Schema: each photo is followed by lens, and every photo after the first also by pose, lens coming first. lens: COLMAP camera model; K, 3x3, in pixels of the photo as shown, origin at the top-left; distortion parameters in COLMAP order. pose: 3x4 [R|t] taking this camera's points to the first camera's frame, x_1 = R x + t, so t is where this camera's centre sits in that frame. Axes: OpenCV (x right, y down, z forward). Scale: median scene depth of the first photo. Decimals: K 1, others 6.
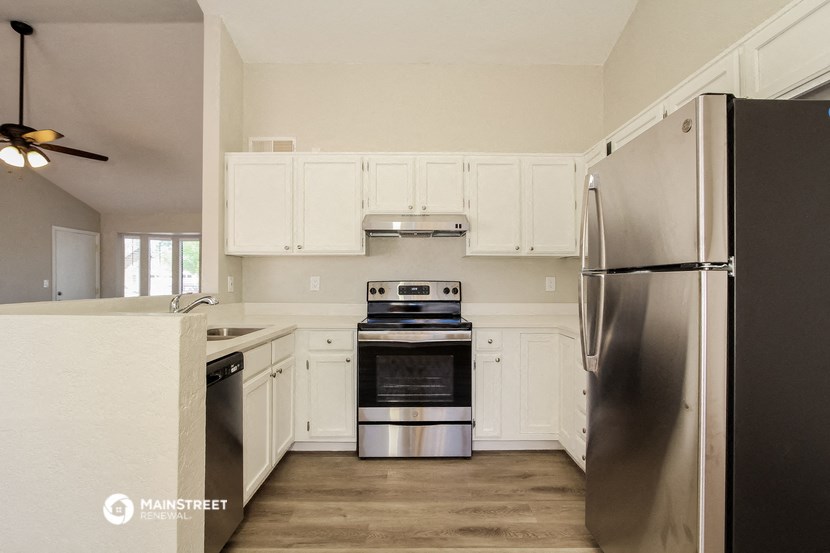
lens RADIAL K [[385.0, 0, 415.0], [0, 385.0, 276.5], [0, 0, 1]] dist [-0.011385, 0.000715]
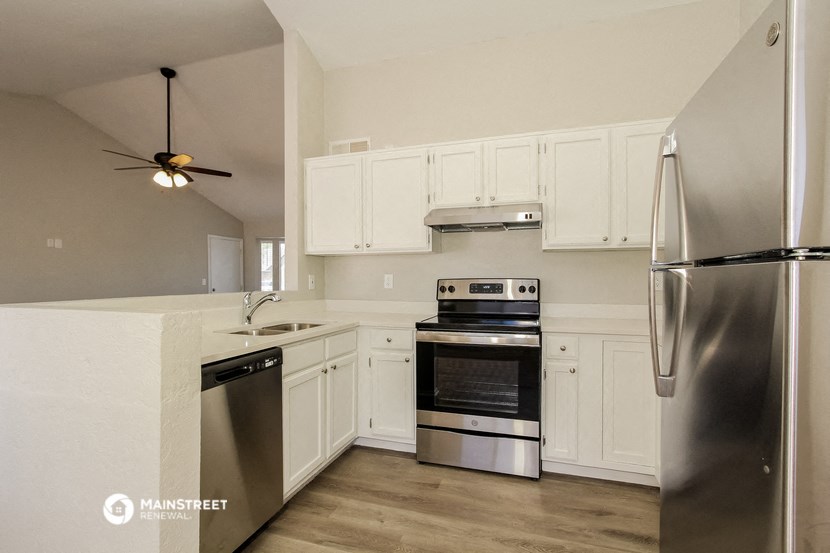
lens RADIAL K [[385.0, 0, 410.4], [0, 385.0, 281.0], [0, 0, 1]] dist [-0.001040, 0.000486]
pose [[0.951033, -0.001954, -0.309084, 0.127239], [0.007512, 0.999831, 0.016794, 0.000853], [0.308998, -0.018293, 0.950887, 0.073526]]
